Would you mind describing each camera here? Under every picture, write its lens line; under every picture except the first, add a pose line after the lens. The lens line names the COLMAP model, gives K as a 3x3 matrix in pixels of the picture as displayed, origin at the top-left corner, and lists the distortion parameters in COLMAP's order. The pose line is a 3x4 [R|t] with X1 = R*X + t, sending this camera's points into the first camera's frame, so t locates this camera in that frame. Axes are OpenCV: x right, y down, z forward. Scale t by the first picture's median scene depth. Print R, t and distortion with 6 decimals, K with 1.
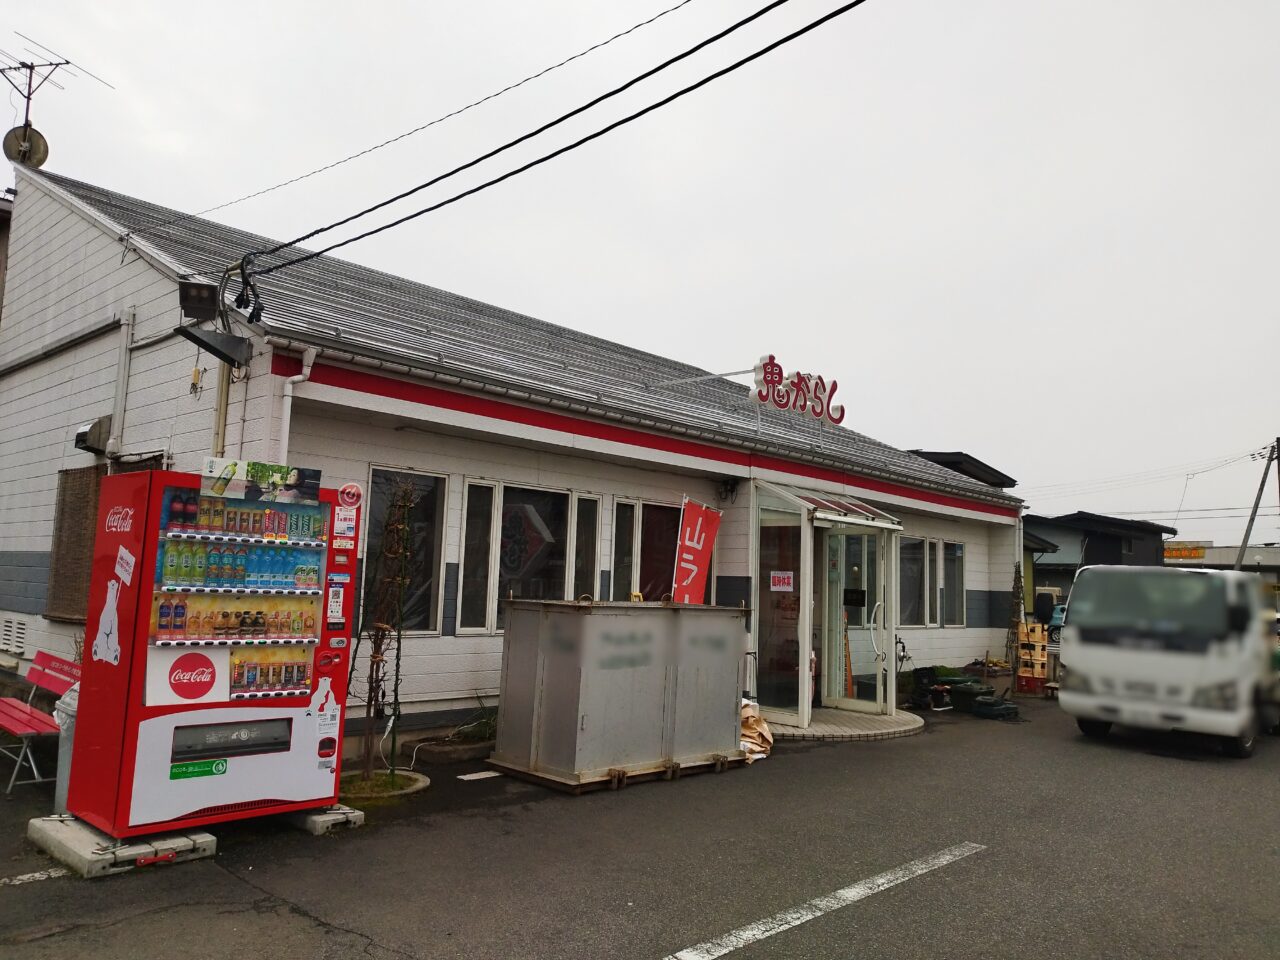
lens RADIAL K [[957.2, 0, 640.0], [0, 957.2, 480.0], [0, 0, 1]] dist [0.015878, -0.005261]
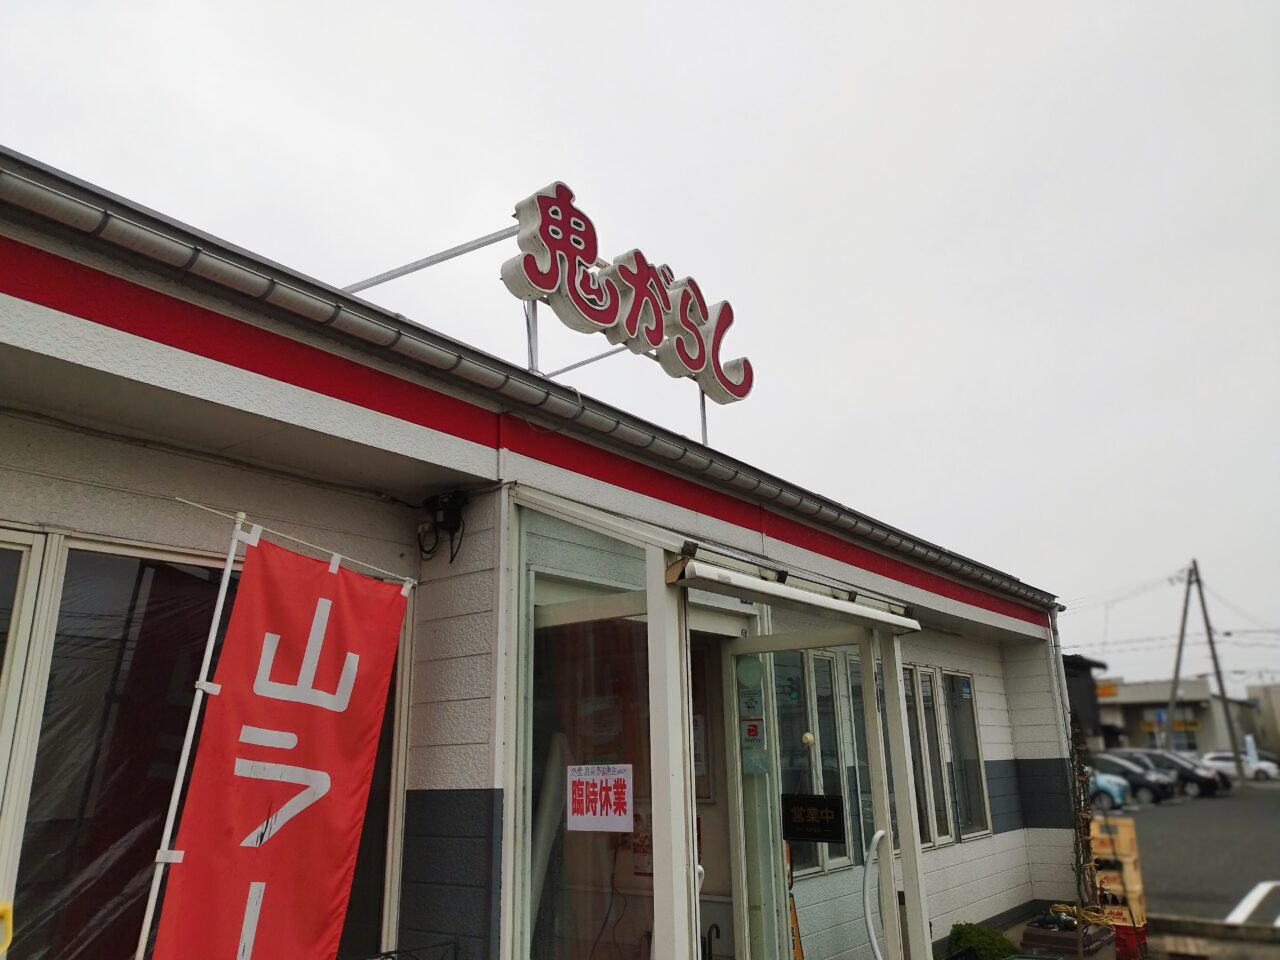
lens RADIAL K [[962.6, 0, 661.3], [0, 962.6, 478.8], [0, 0, 1]] dist [0.040704, -0.002457]
pose [[0.990806, -0.025904, 0.132789, 0.116650], [0.047861, 0.985143, -0.164930, 0.050868], [-0.126543, 0.169769, 0.977325, 0.607148]]
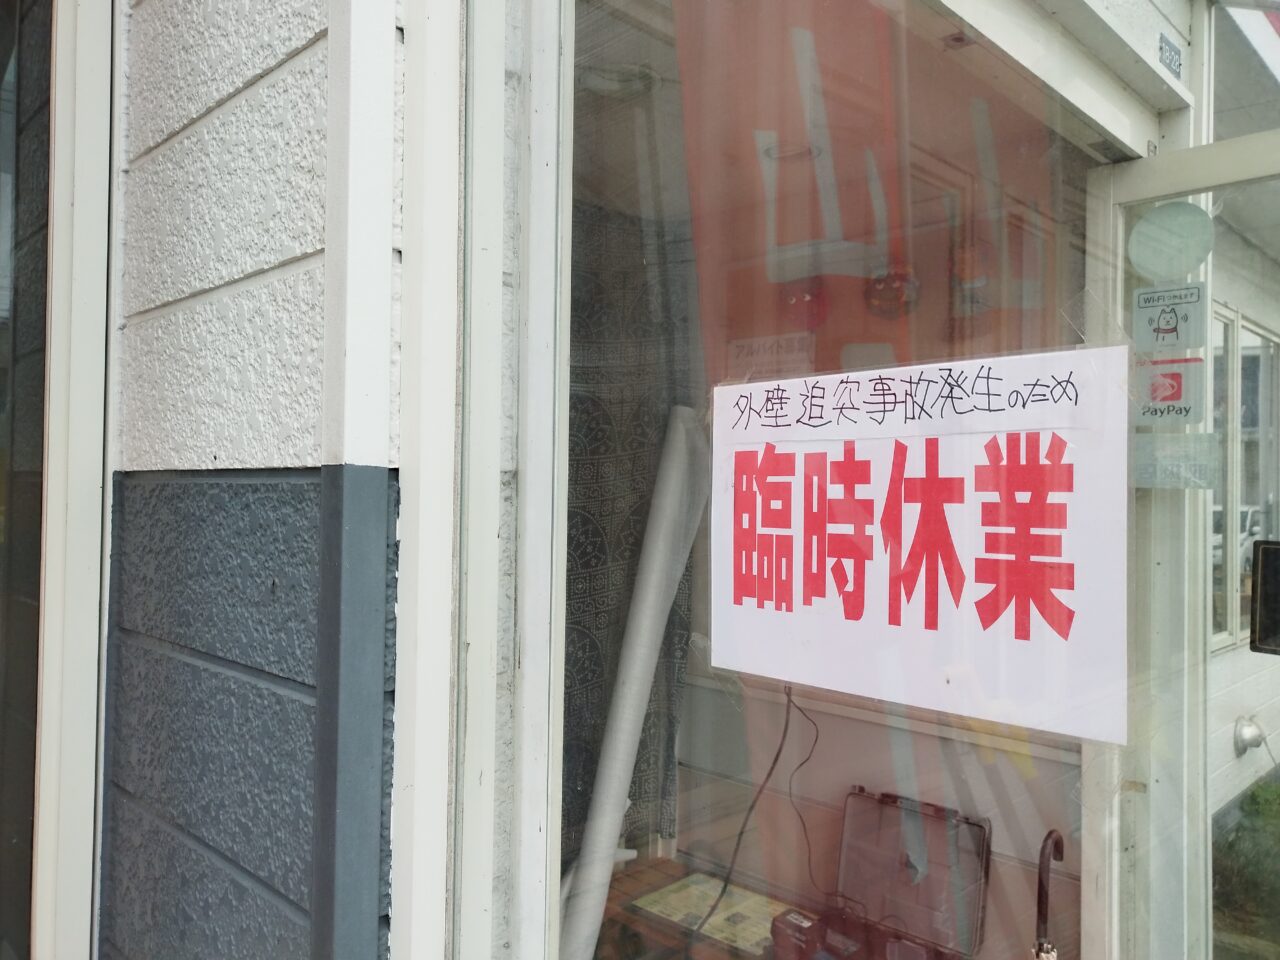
lens RADIAL K [[957.2, 0, 640.0], [0, 957.2, 480.0], [0, 0, 1]] dist [0.015878, -0.005261]
pose [[0.999258, -0.025264, -0.029079, 0.122060], [0.027976, 0.994891, 0.097001, 0.087320], [0.026479, -0.097742, 0.994859, 0.852405]]
